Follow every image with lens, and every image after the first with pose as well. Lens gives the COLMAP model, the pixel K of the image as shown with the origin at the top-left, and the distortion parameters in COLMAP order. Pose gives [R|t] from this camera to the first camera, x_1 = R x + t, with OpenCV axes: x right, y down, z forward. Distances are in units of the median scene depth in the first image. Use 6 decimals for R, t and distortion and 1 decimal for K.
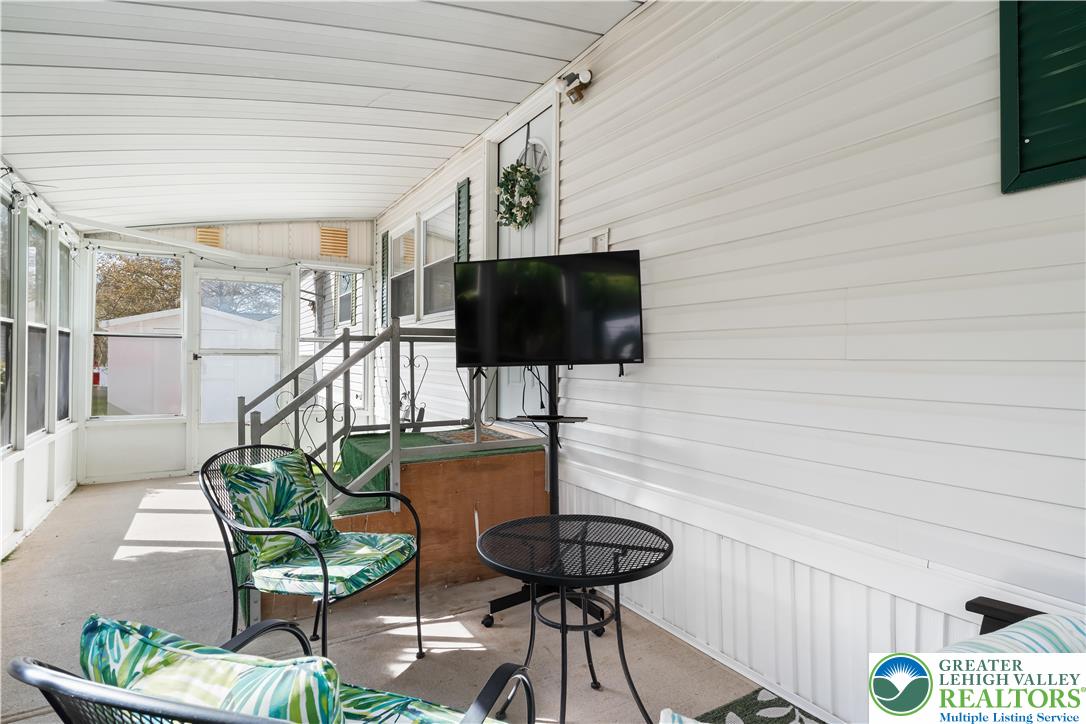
lens RADIAL K [[563.0, 0, 544.0], [0, 563.0, 353.6], [0, 0, 1]] dist [-0.000970, -0.000460]
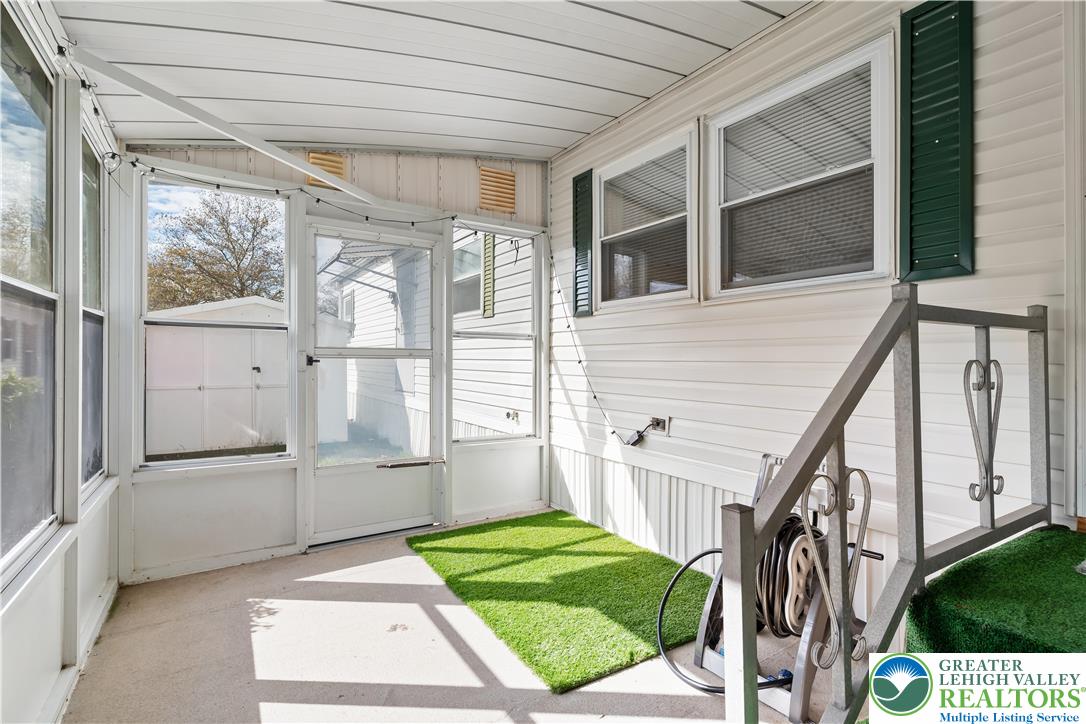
lens RADIAL K [[513.6, 0, 543.0], [0, 513.6, 362.0], [0, 0, 1]] dist [0.001375, -0.000154]
pose [[0.999813, 0.000363, 0.019328, -0.365722], [-0.000589, 0.999931, 0.011693, 0.000865], [-0.019323, -0.011703, 0.999745, 0.422207]]
